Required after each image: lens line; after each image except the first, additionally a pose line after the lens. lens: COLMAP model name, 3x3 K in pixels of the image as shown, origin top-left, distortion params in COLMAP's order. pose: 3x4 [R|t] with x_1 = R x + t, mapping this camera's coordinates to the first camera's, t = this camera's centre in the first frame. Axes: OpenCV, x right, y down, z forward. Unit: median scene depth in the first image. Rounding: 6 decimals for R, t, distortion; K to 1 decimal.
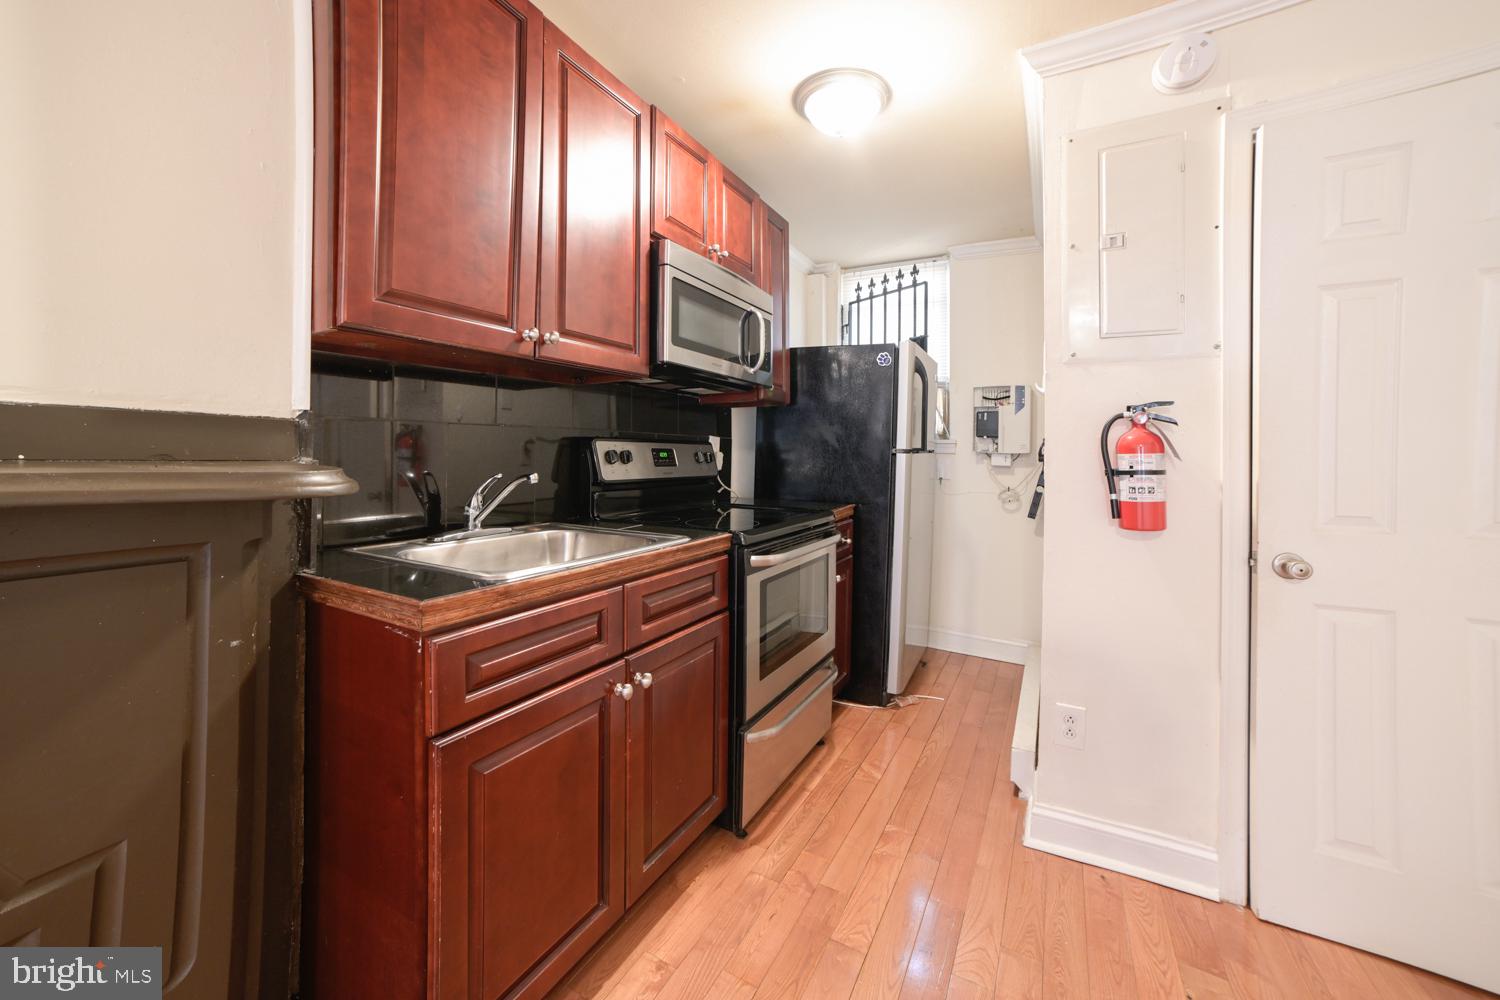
lens RADIAL K [[565.2, 0, 748.1], [0, 565.2, 458.1], [0, 0, 1]] dist [-0.000007, 0.000026]
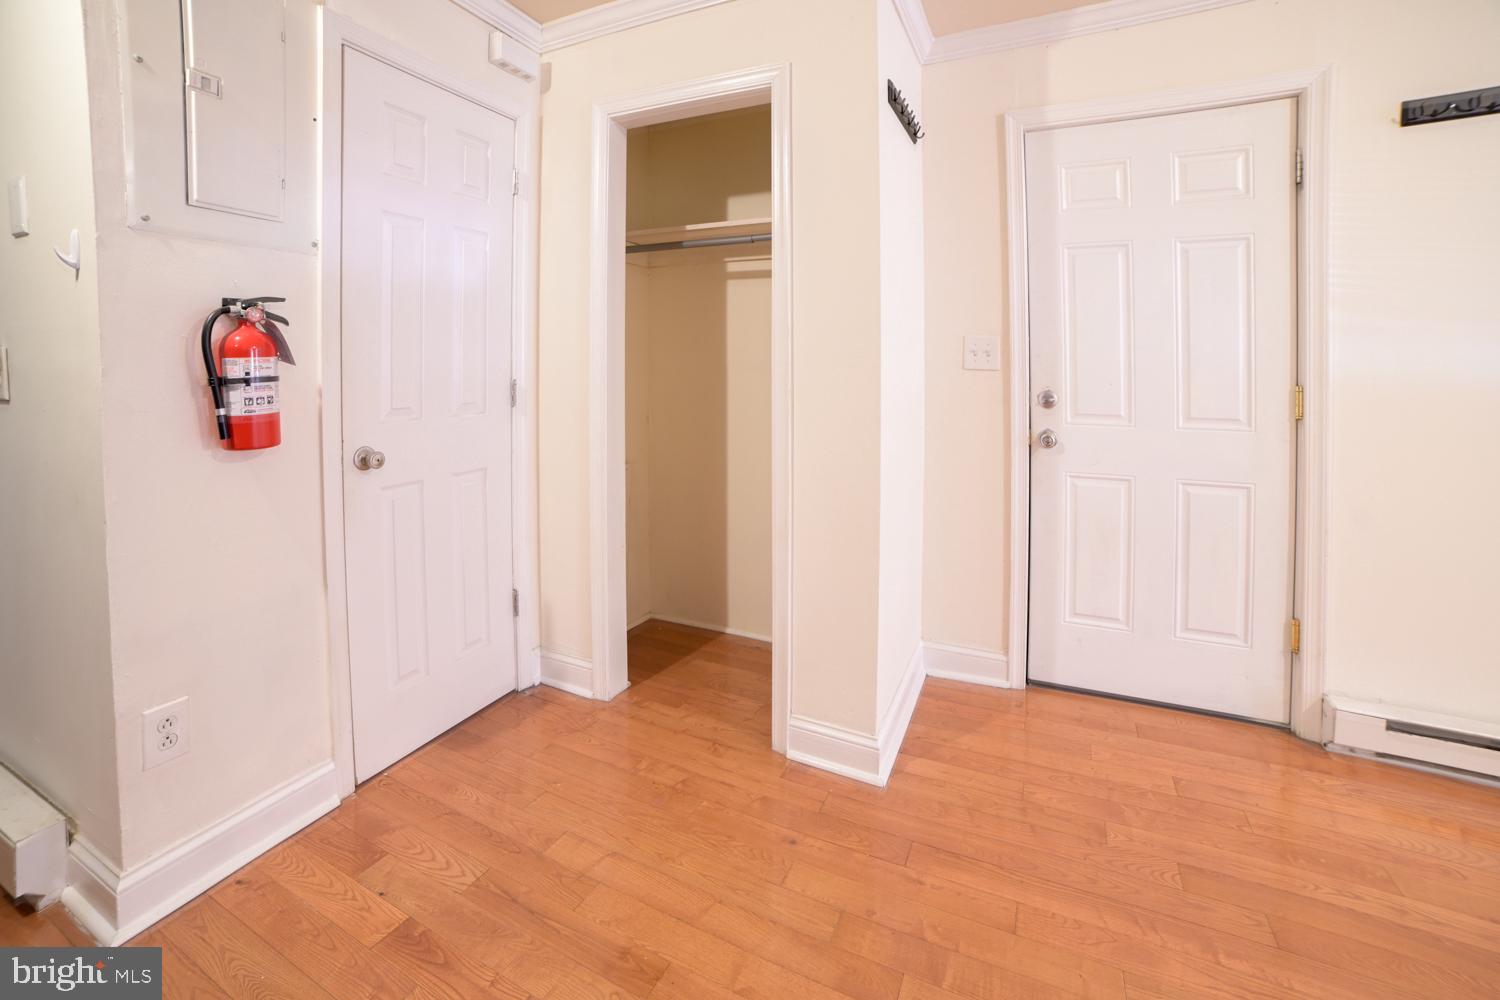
lens RADIAL K [[642.4, 0, 748.1], [0, 642.4, 370.4], [0, 0, 1]] dist [-0.000381, -0.000290]
pose [[-0.044968, -0.035800, 0.998347, -0.250256], [-0.002035, 0.999359, 0.035745, -0.020685], [-0.998986, -0.000424, -0.045012, 0.266341]]
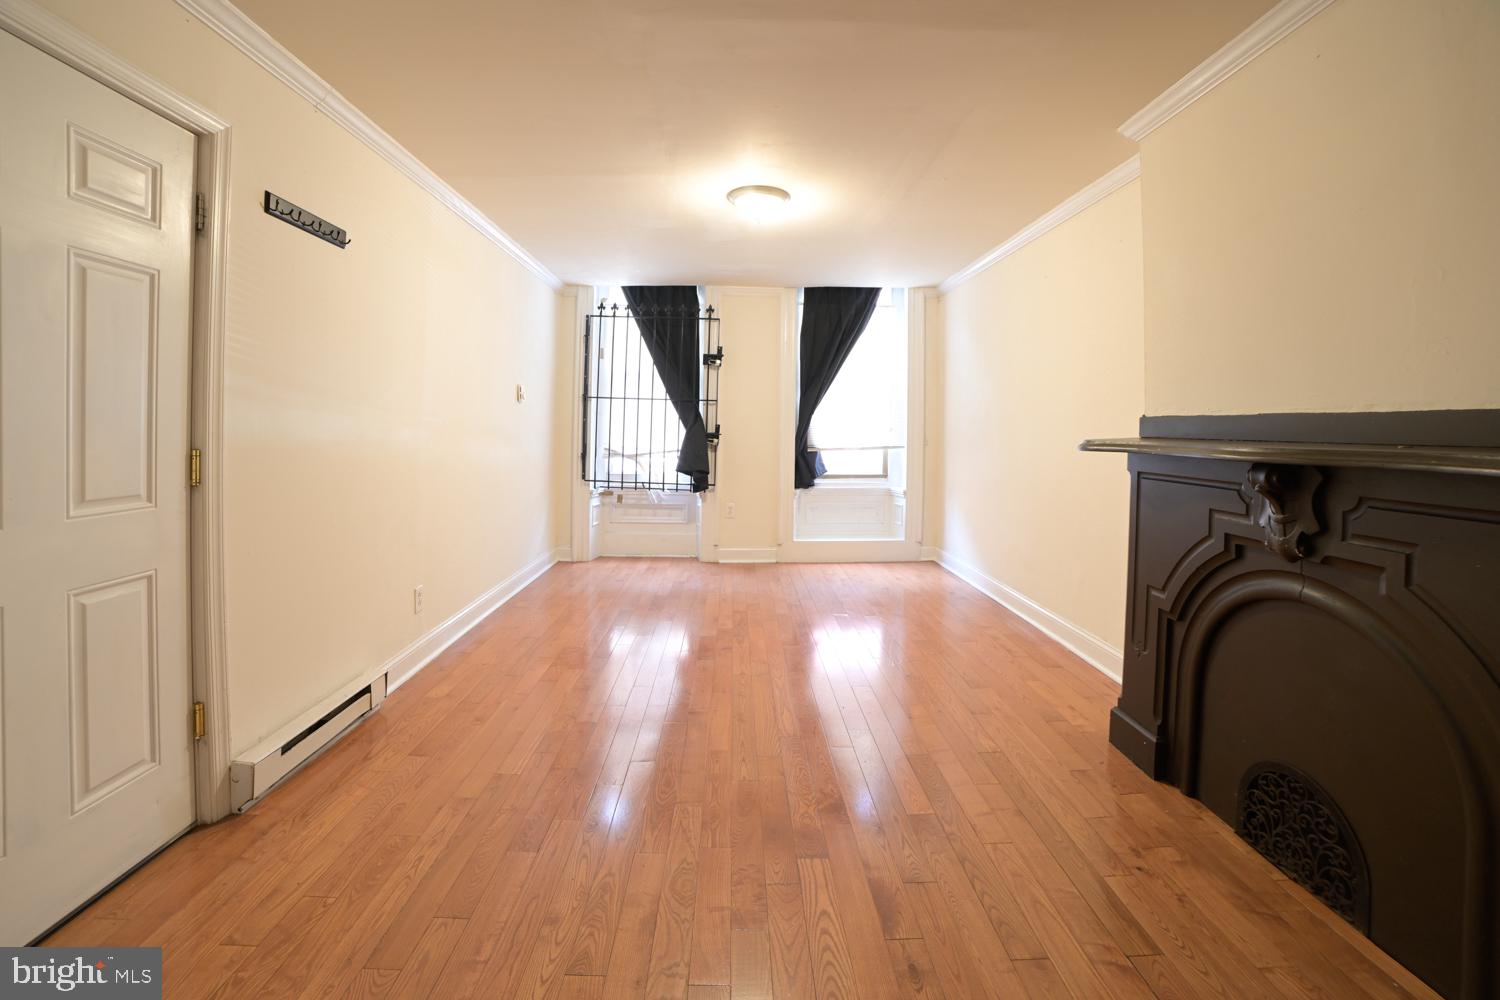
lens RADIAL K [[631.6, 0, 729.0], [0, 631.6, 435.5], [0, 0, 1]] dist [-0.096556, 0.028397]
pose [[-0.879133, -0.015749, -0.476315, 0.491094], [-0.020102, 0.999790, 0.004044, -0.001602], [0.476152, 0.013130, -0.879265, 0.486142]]
